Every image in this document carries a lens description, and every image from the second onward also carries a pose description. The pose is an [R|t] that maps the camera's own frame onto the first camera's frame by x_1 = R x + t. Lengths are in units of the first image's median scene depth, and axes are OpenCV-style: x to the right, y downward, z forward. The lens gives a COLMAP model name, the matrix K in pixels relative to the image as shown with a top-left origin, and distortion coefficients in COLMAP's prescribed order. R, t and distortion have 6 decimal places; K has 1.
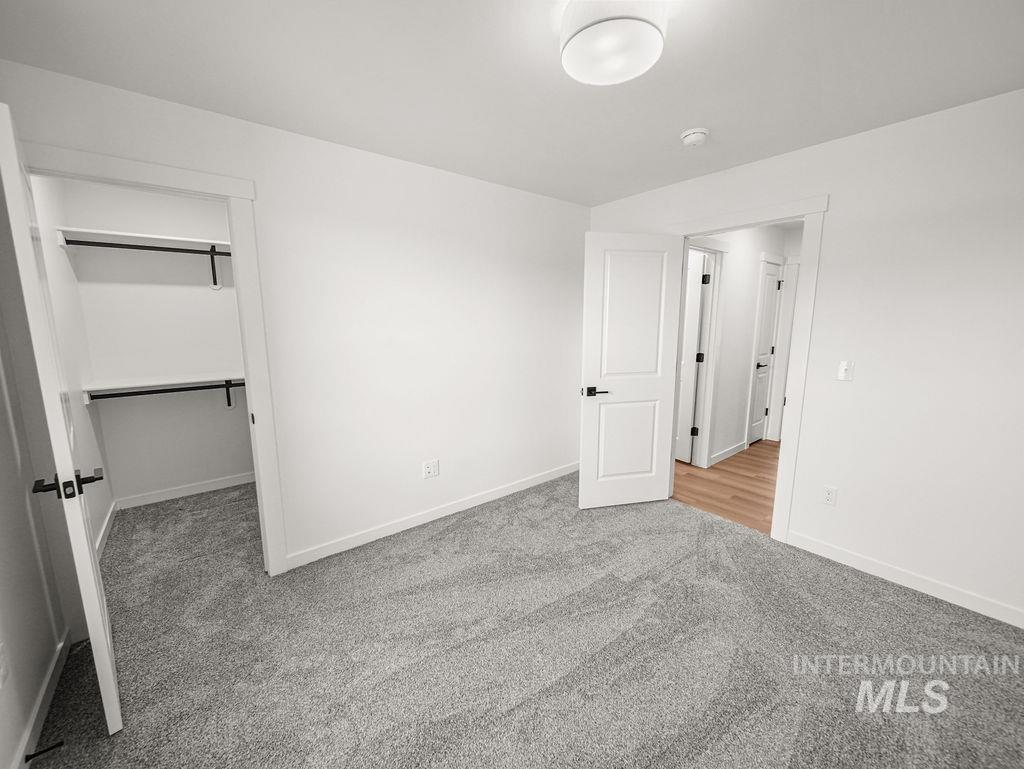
lens RADIAL K [[405.5, 0, 508.6], [0, 405.5, 381.1], [0, 0, 1]] dist [0.020931, 0.000427]
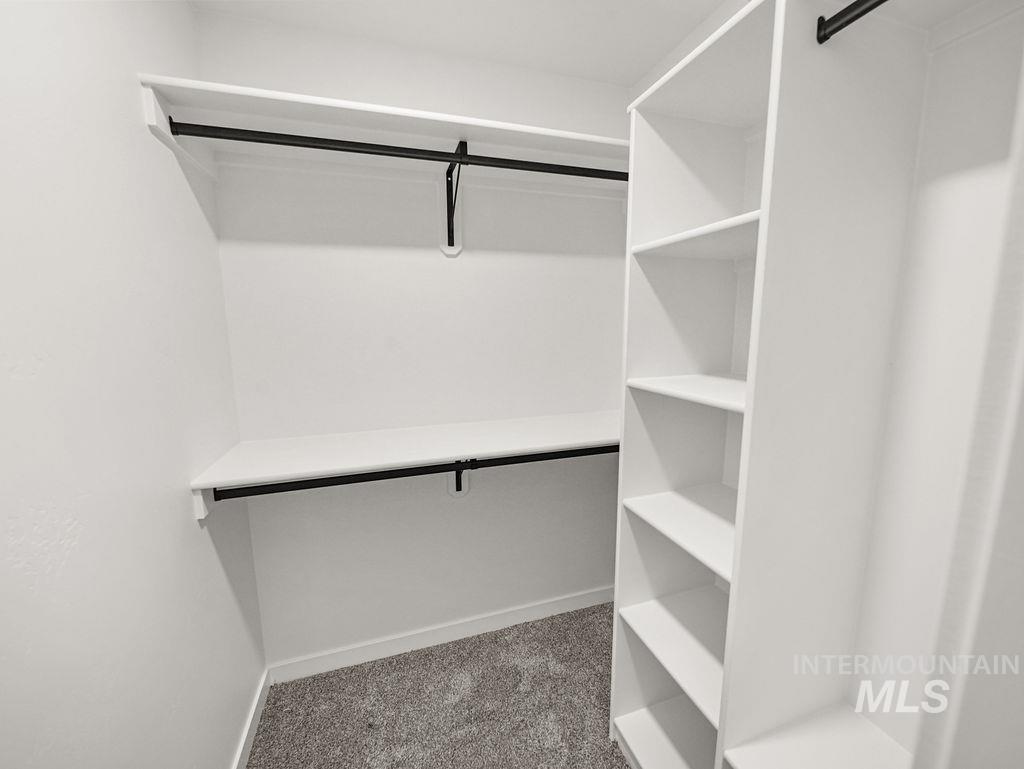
lens RADIAL K [[405.5, 0, 515.6], [0, 405.5, 379.3], [0, 0, 1]] dist [0.020931, 0.000427]
pose [[0.928222, 0.068569, -0.365652, -0.507395], [-0.063729, 0.997646, 0.025304, -0.104544], [0.366526, -0.000185, 0.930408, 0.643168]]
